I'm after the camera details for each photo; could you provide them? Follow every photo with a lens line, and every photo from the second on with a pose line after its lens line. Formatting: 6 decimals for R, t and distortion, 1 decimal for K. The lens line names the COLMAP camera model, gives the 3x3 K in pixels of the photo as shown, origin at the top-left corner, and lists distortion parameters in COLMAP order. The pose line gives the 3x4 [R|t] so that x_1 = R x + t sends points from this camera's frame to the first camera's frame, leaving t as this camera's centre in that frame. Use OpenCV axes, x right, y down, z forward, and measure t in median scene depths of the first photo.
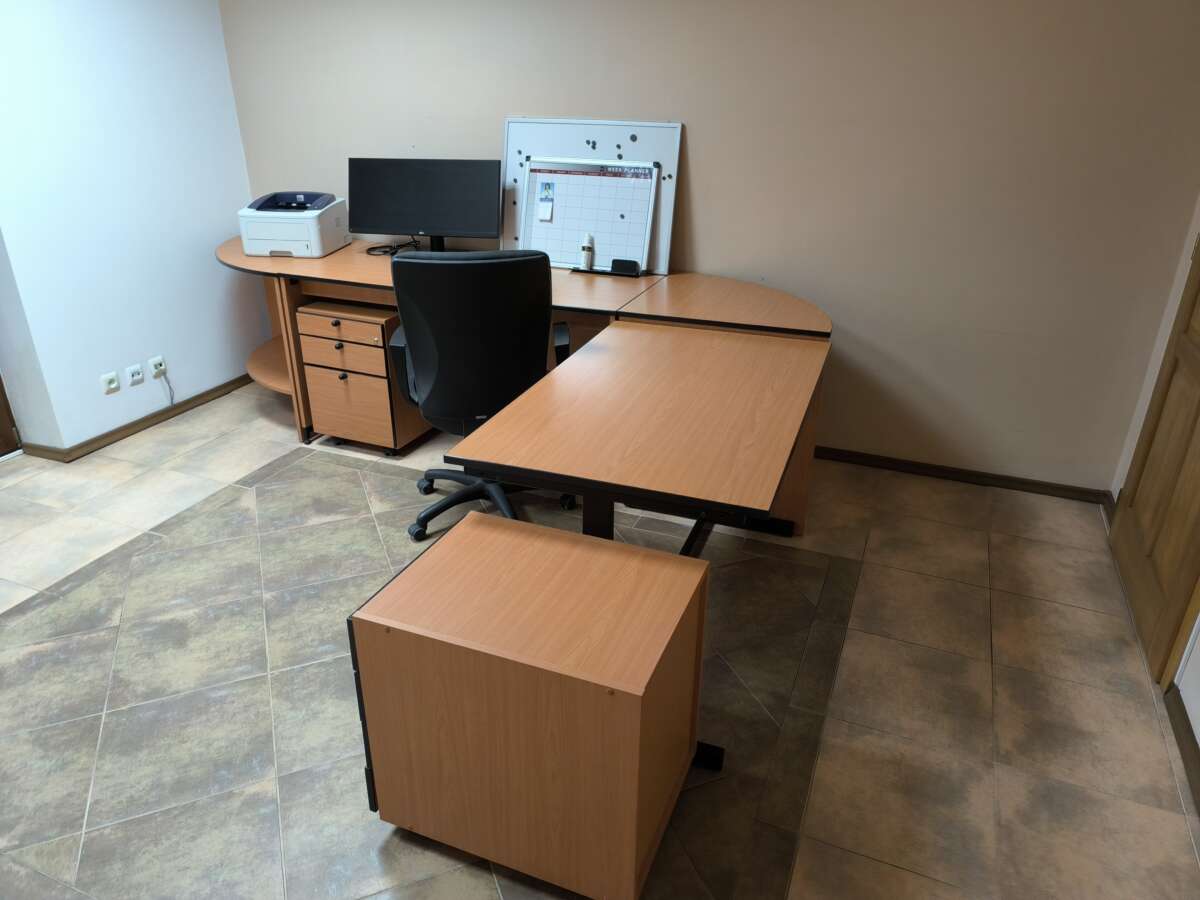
lens RADIAL K [[841.2, 0, 595.8], [0, 841.2, 450.9], [0, 0, 1]] dist [0.013196, -0.031243]
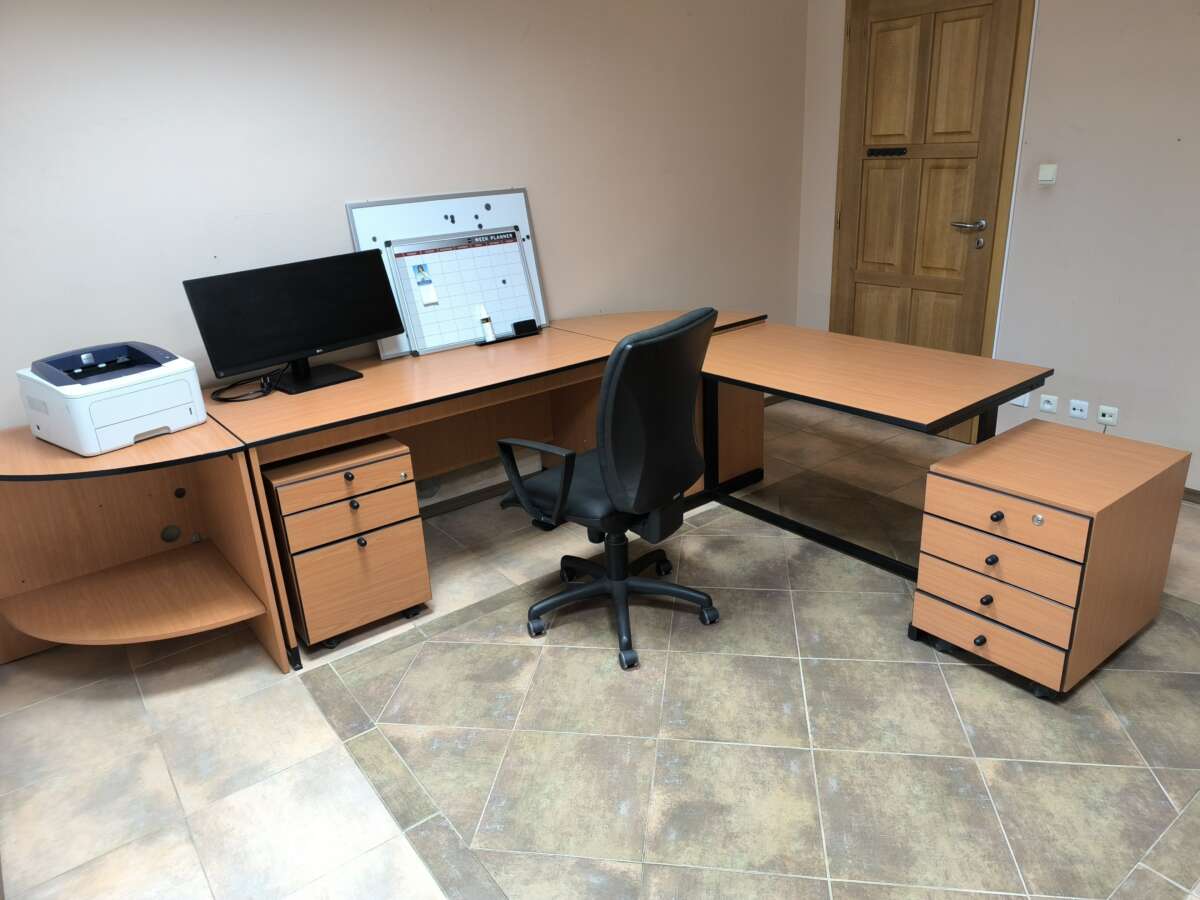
lens RADIAL K [[841.2, 0, 601.3], [0, 841.2, 451.7], [0, 0, 1]] dist [0.013196, -0.031243]
pose [[0.501140, -0.334979, 0.797903, -0.797376], [0.414364, 0.902353, 0.118579, -0.168165], [-0.759711, 0.271197, 0.591008, 0.375417]]
